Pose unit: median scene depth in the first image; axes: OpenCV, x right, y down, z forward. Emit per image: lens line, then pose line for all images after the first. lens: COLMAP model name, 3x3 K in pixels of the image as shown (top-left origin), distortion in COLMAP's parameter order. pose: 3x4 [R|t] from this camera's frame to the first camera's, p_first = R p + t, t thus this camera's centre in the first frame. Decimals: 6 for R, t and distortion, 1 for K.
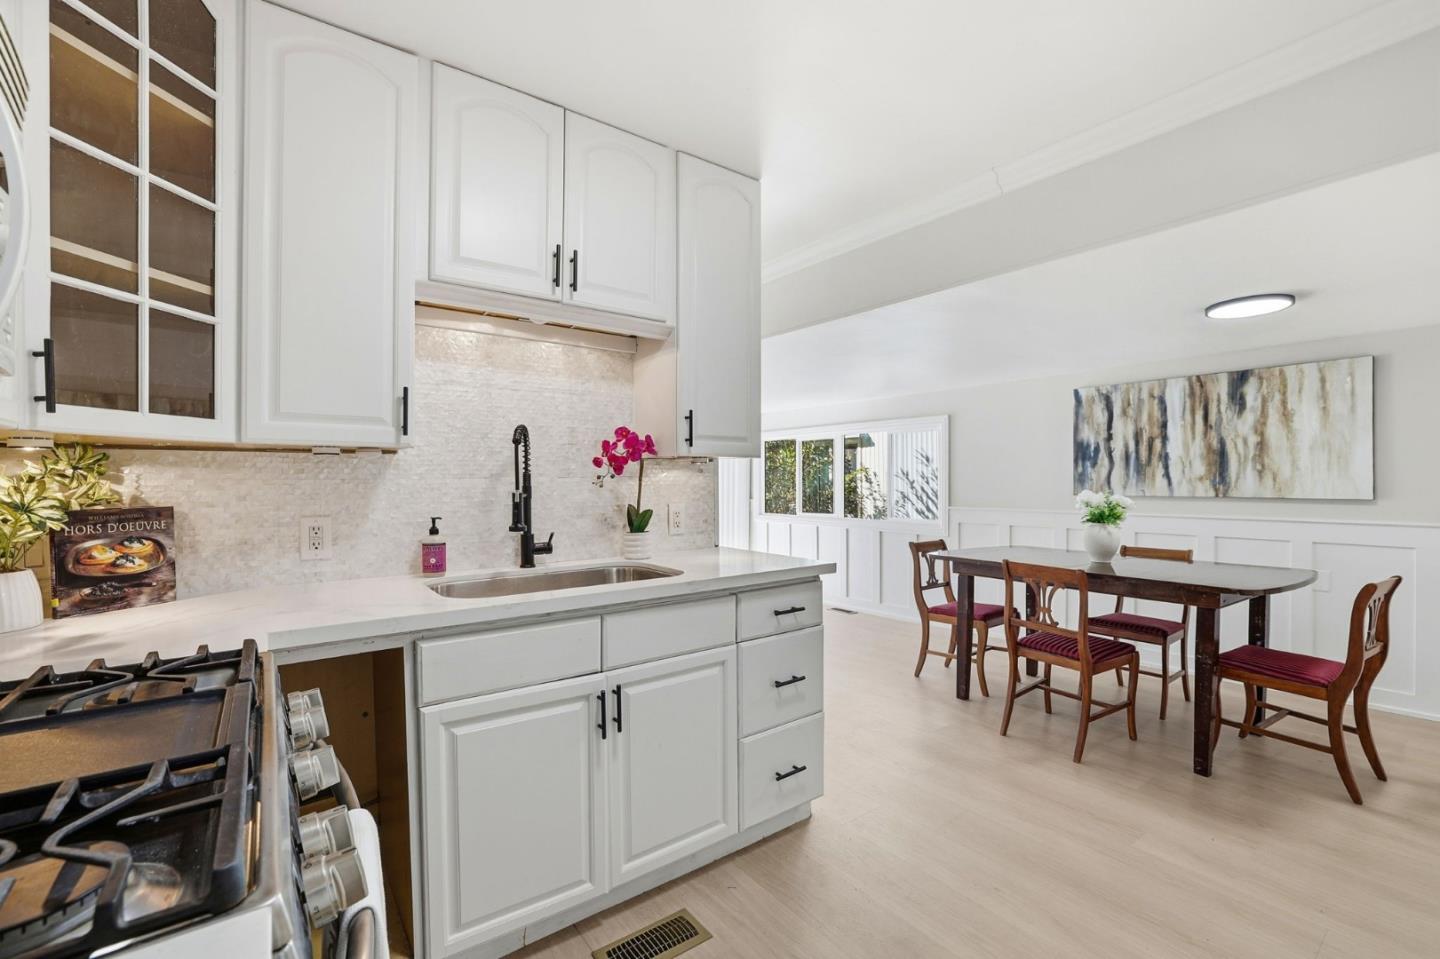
lens RADIAL K [[642.9, 0, 704.1], [0, 642.9, 491.1], [0, 0, 1]] dist [-0.023421, 0.012249]
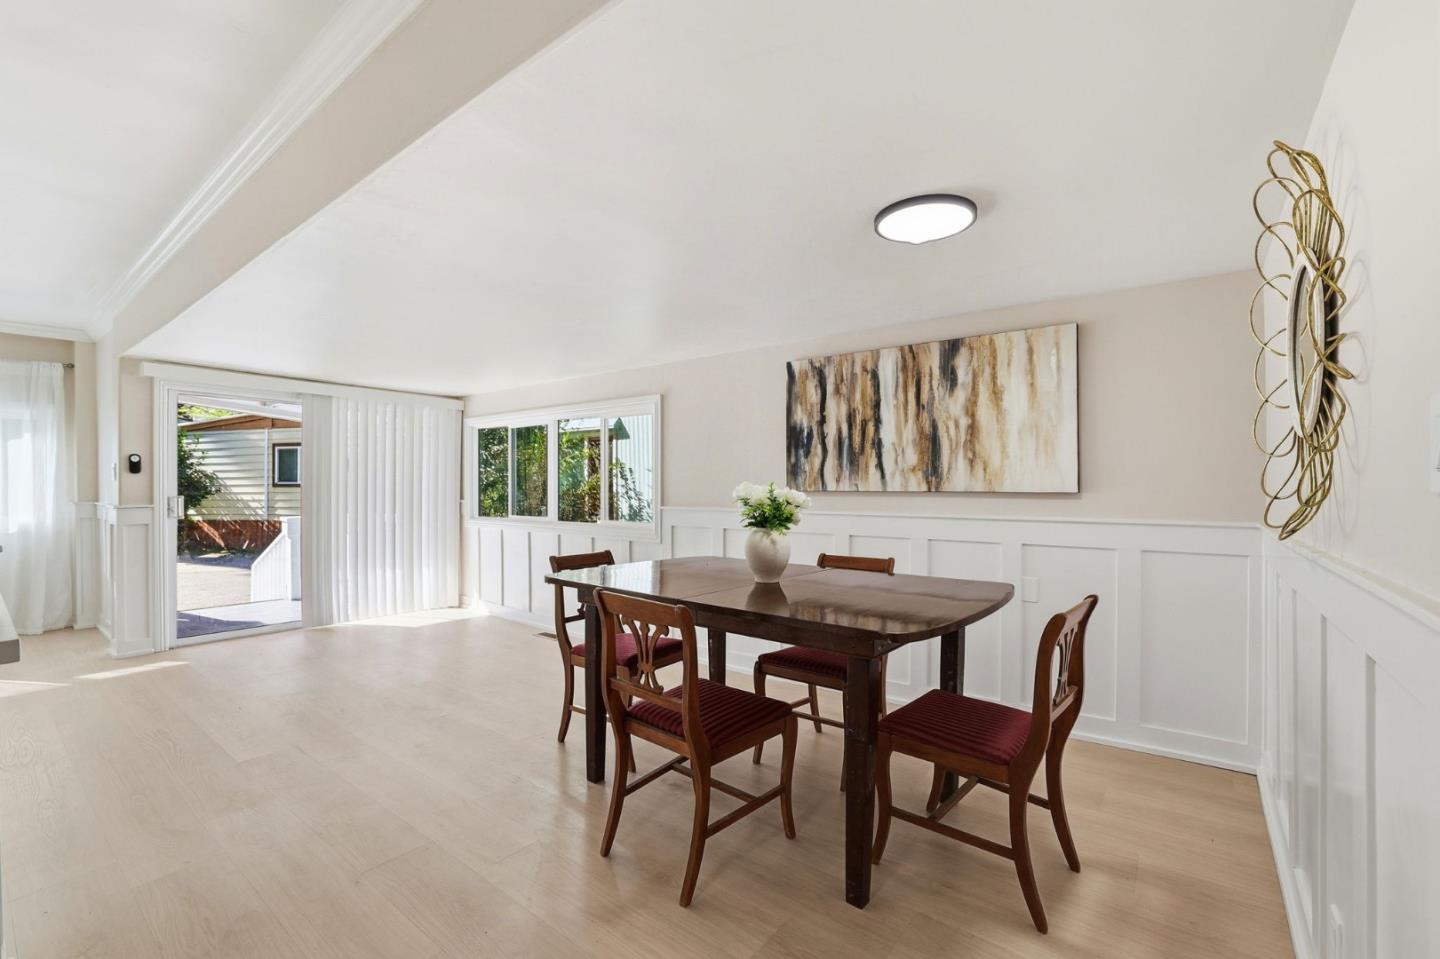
lens RADIAL K [[642.9, 0, 699.6], [0, 642.9, 494.2], [0, 0, 1]] dist [-0.023421, 0.012249]
pose [[0.969038, -0.006651, 0.246822, 0.311464], [0.005346, 0.999968, 0.005958, 0.006338], [-0.246854, -0.004455, 0.969042, 0.264986]]
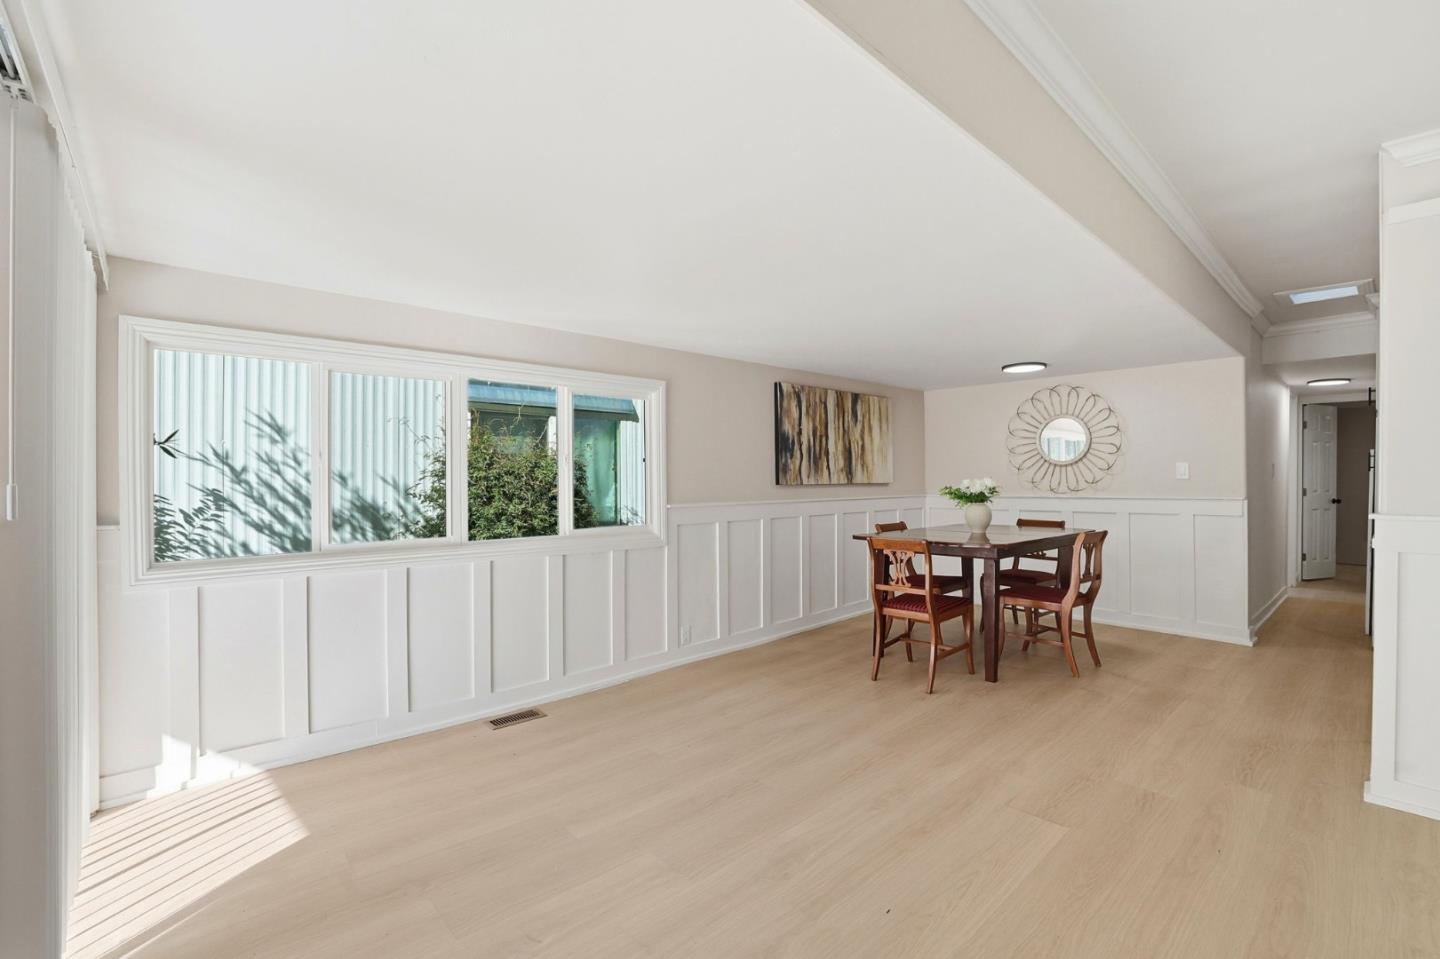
lens RADIAL K [[627.7, 0, 773.6], [0, 627.7, 465.6], [0, 0, 1]] dist [-0.032242, 0.011799]
pose [[-0.126071, 0.019240, 0.991835, -0.494960], [0.013900, 0.999748, -0.017626, -0.008107], [-0.991924, 0.011564, -0.126307, 1.337248]]
